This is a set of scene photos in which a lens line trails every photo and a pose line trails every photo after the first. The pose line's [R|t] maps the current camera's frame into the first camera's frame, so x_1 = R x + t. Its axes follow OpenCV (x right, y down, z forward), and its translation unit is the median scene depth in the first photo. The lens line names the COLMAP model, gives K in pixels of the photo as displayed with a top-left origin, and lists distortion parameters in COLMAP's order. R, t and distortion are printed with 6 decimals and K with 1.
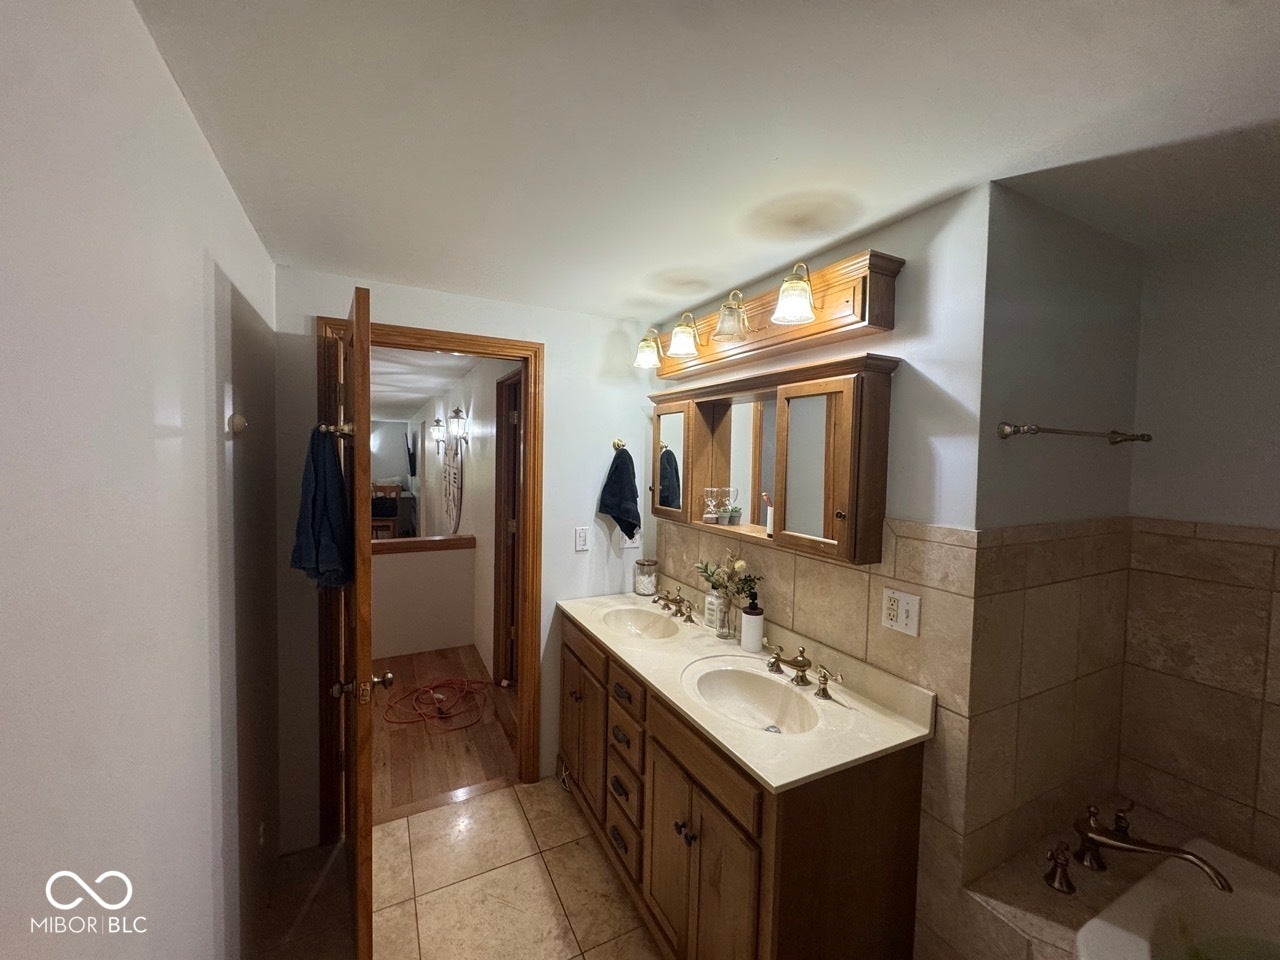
lens RADIAL K [[512.4, 0, 640.3], [0, 512.4, 477.5], [0, 0, 1]] dist [-0.000037, 0.000162]
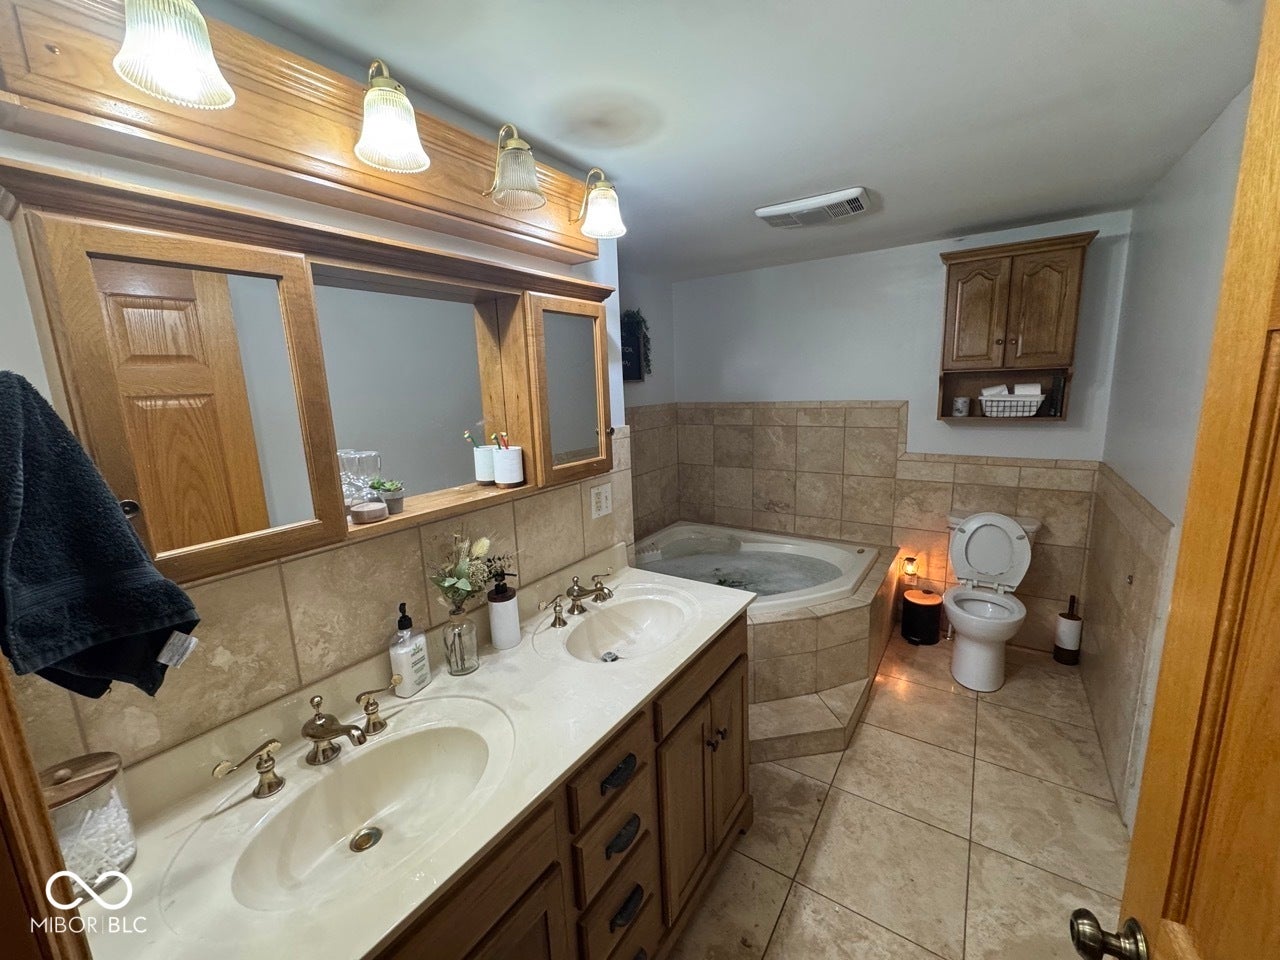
lens RADIAL K [[512.4, 0, 640.3], [0, 512.4, 477.5], [0, 0, 1]] dist [-0.000037, 0.000162]
pose [[-0.473932, -0.162876, 0.865367, -0.511695], [0.067172, 0.973194, 0.219958, -0.057216], [-0.877996, 0.162373, -0.450287, 1.177808]]
